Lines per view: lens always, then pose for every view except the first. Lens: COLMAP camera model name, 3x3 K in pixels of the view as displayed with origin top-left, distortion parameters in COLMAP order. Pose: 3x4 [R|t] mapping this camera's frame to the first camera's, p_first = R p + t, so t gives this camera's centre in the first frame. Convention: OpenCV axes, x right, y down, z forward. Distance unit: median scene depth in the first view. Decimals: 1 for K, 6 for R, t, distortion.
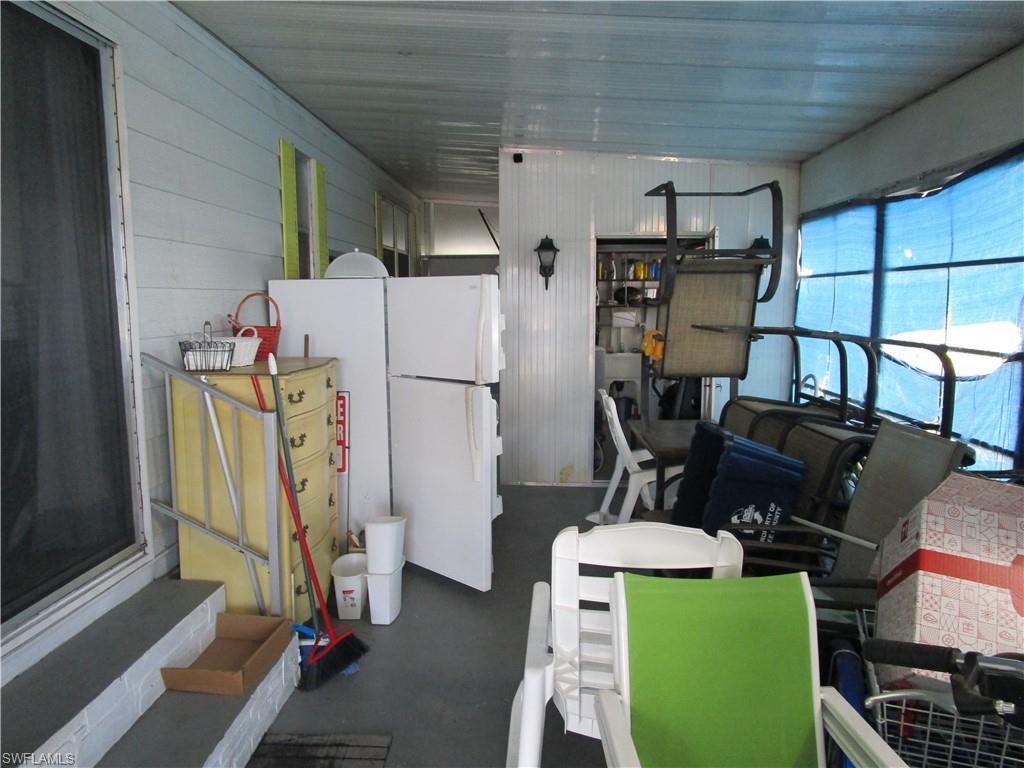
lens RADIAL K [[719.1, 0, 512.0], [0, 719.1, 384.0], [0, 0, 1]] dist [-0.032970, 0.010635]
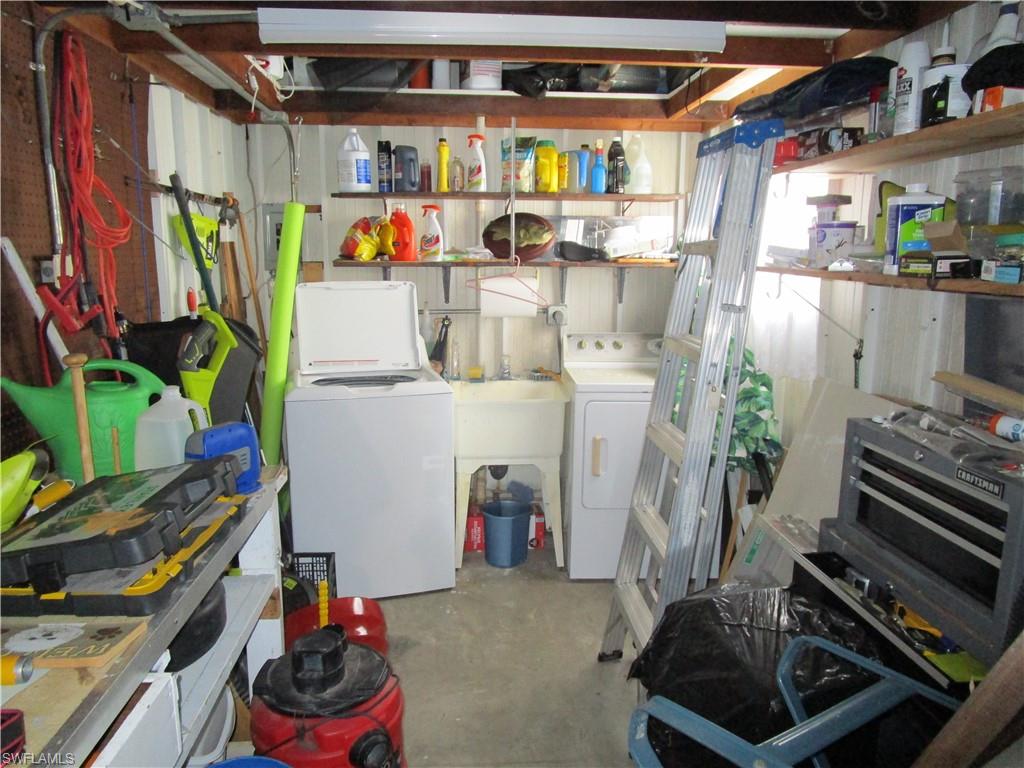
lens RADIAL K [[719.1, 0, 512.0], [0, 719.1, 384.0], [0, 0, 1]] dist [-0.032970, 0.010635]
pose [[0.991979, -0.016217, 0.125356, 0.107869], [0.007977, 0.997790, 0.065960, -0.068846], [-0.126149, -0.064431, 0.989917, 0.611648]]
